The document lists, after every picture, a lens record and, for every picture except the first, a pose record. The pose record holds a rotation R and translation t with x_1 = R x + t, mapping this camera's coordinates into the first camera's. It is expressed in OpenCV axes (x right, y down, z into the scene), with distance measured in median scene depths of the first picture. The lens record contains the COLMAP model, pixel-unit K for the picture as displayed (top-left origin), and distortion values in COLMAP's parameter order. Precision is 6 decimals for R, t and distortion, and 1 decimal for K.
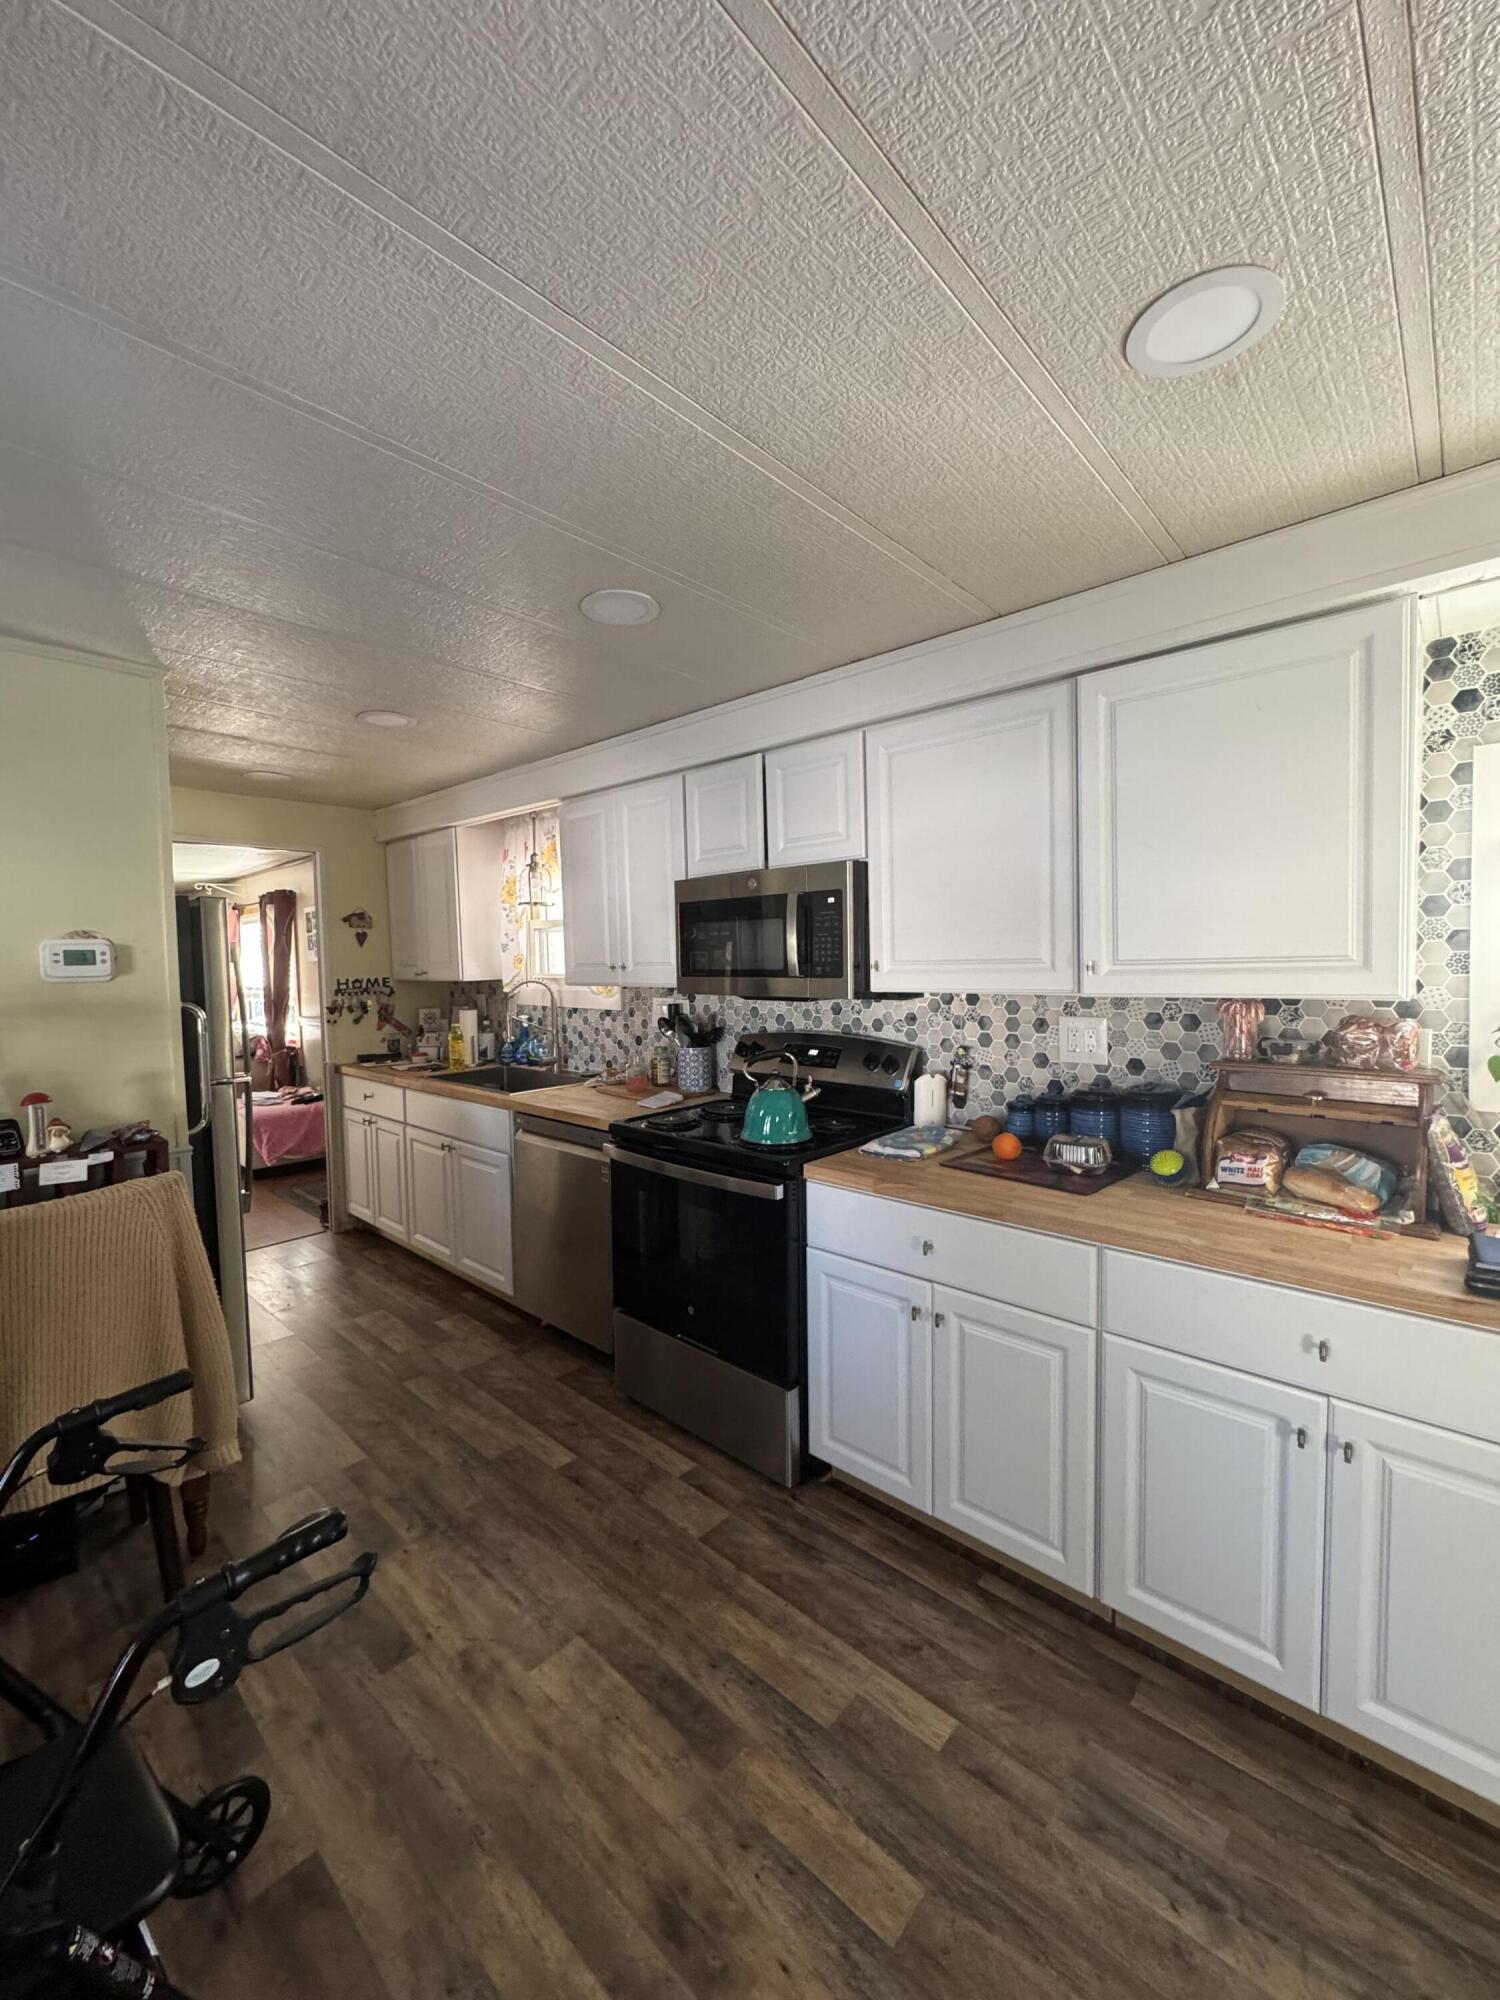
lens RADIAL K [[798.1, 0, 745.2], [0, 798.1, 1000.8], [0, 0, 1]] dist [-0.001248, -0.000142]
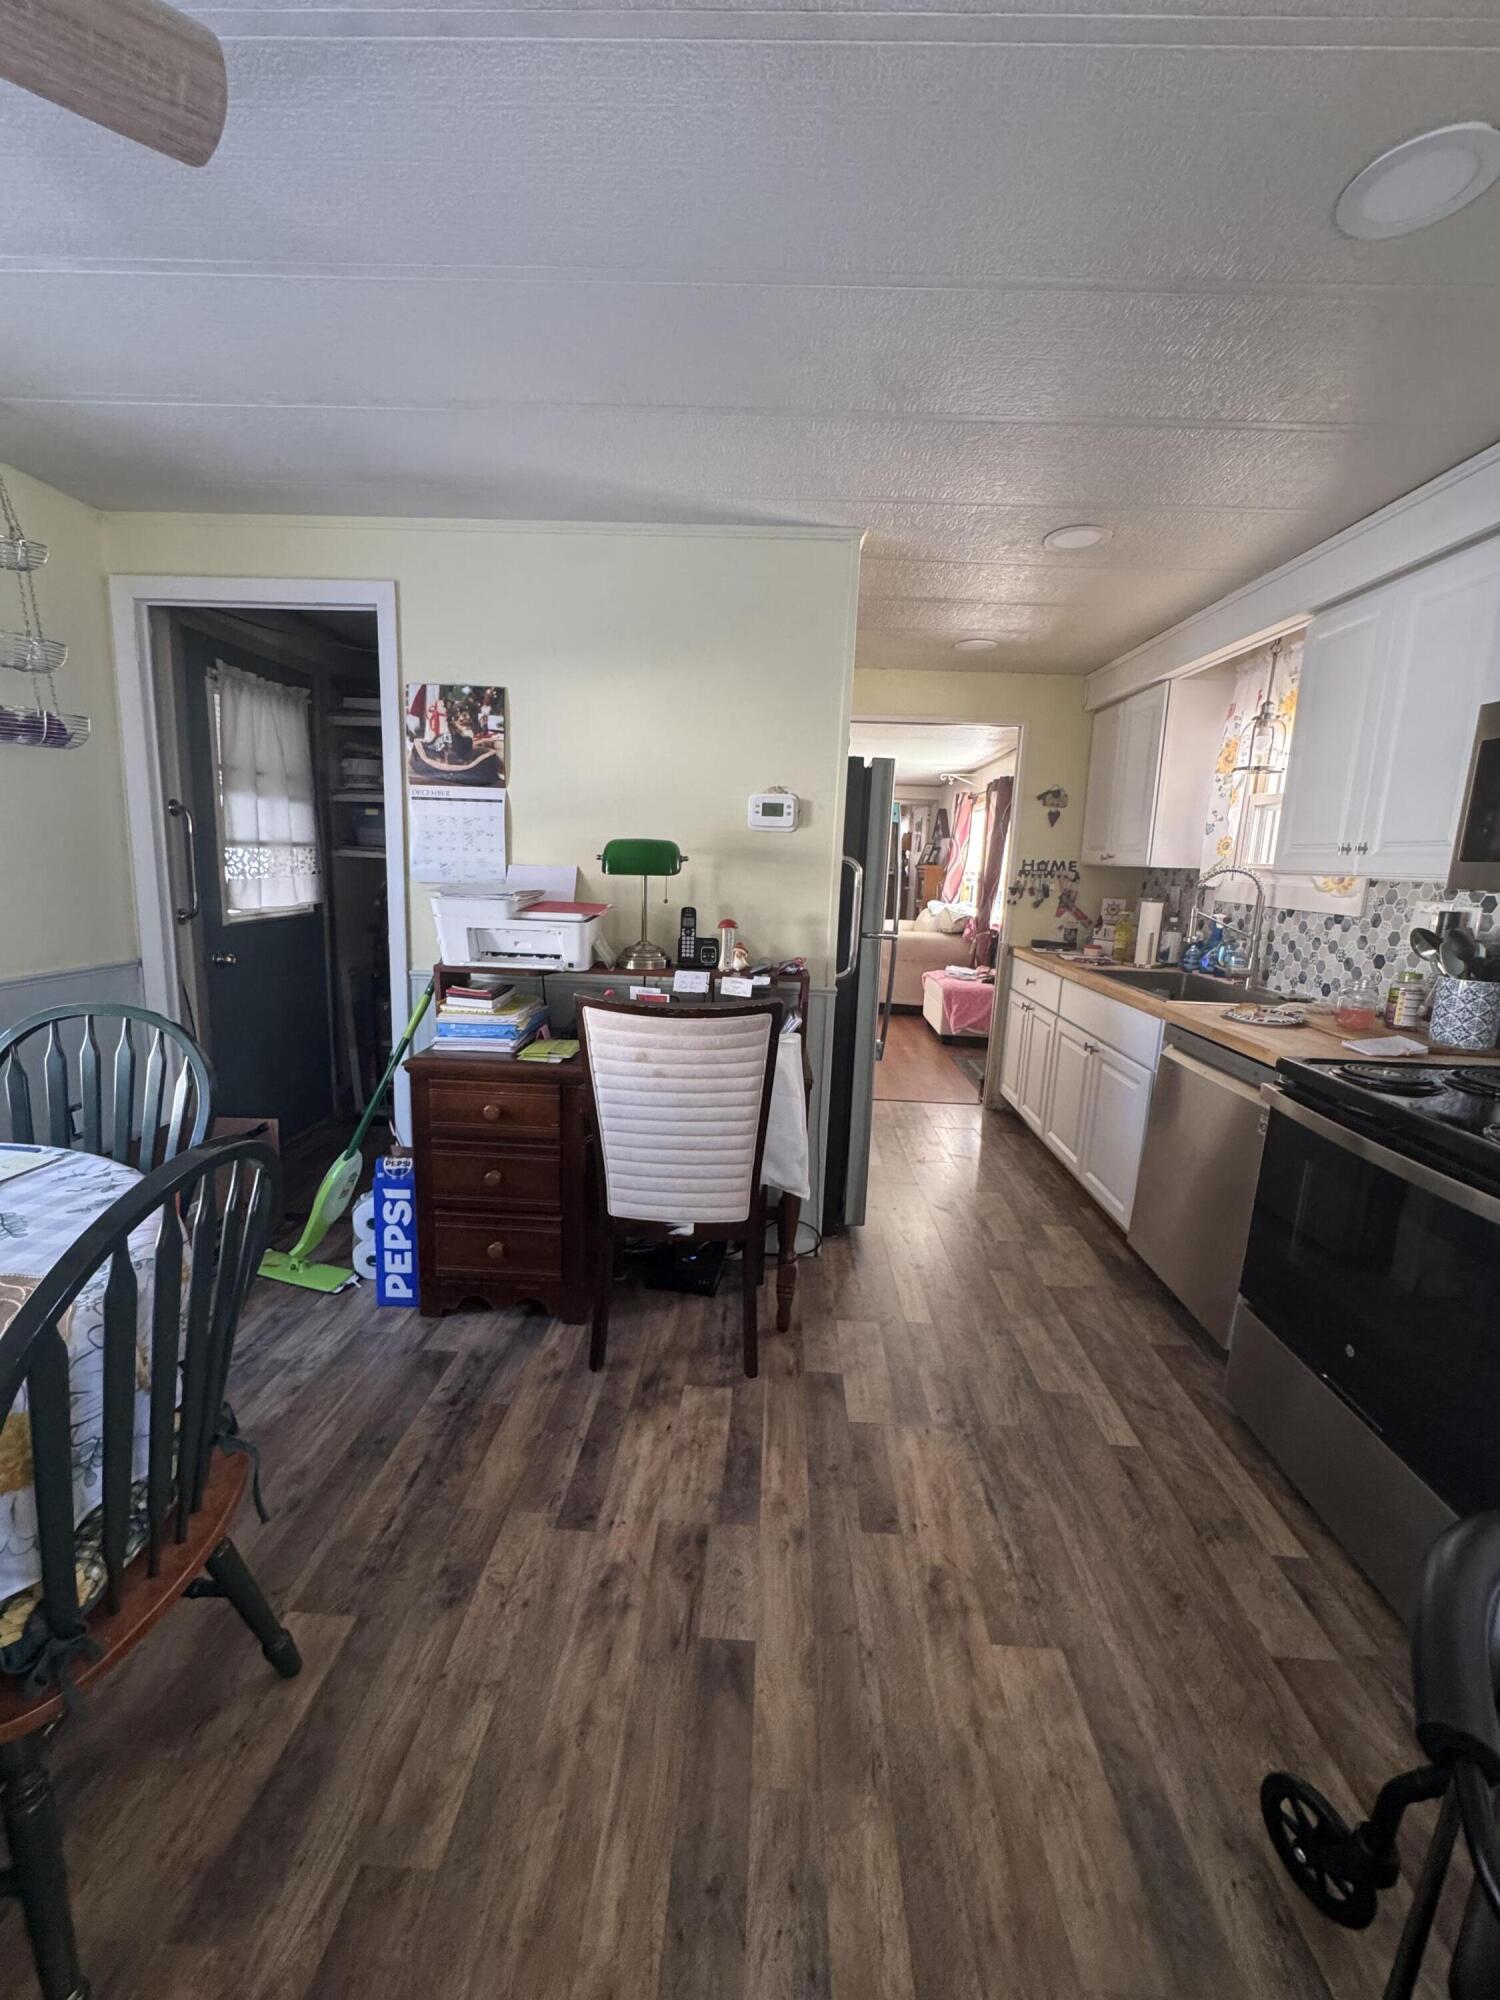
lens RADIAL K [[798.1, 0, 753.0], [0, 798.1, 999.6], [0, 0, 1]] dist [-0.001248, -0.000142]
pose [[0.648987, 0.177408, -0.739826, 0.045053], [-0.091089, 0.983556, 0.155949, 0.031252], [0.755327, -0.033819, 0.654475, 0.163855]]
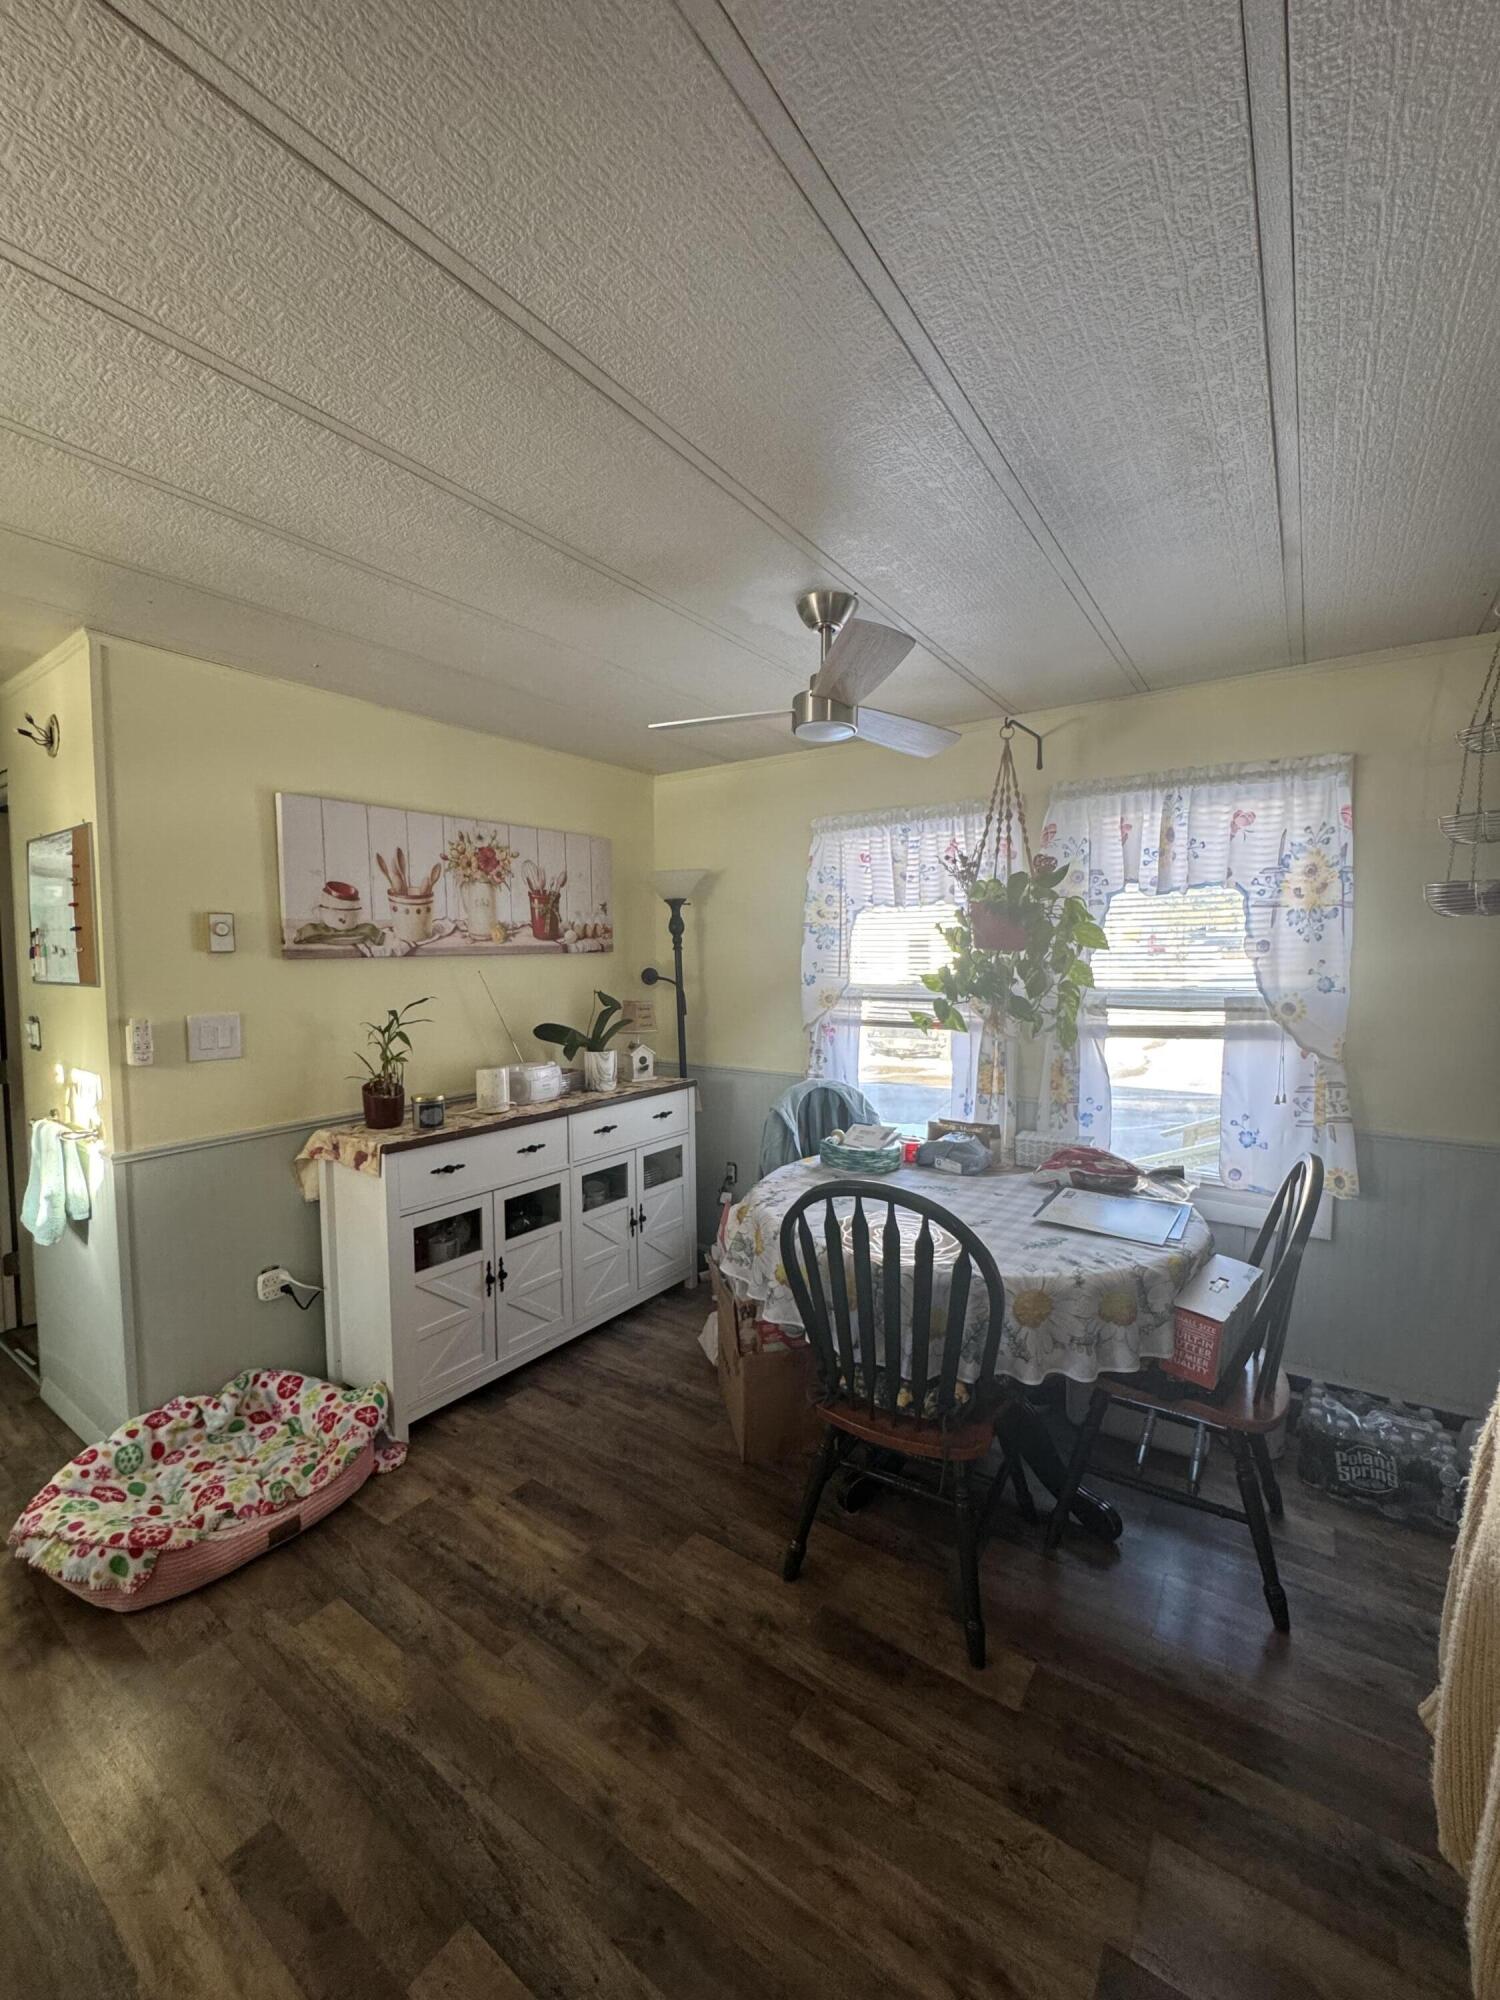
lens RADIAL K [[798.1, 0, 742.4], [0, 798.1, 1001.8], [0, 0, 1]] dist [-0.001248, -0.000142]
pose [[-0.991604, 0.029994, -0.125786, -0.181826], [0.015607, 0.993377, 0.113834, -0.034011], [0.128367, 0.110915, -0.985505, 0.760149]]
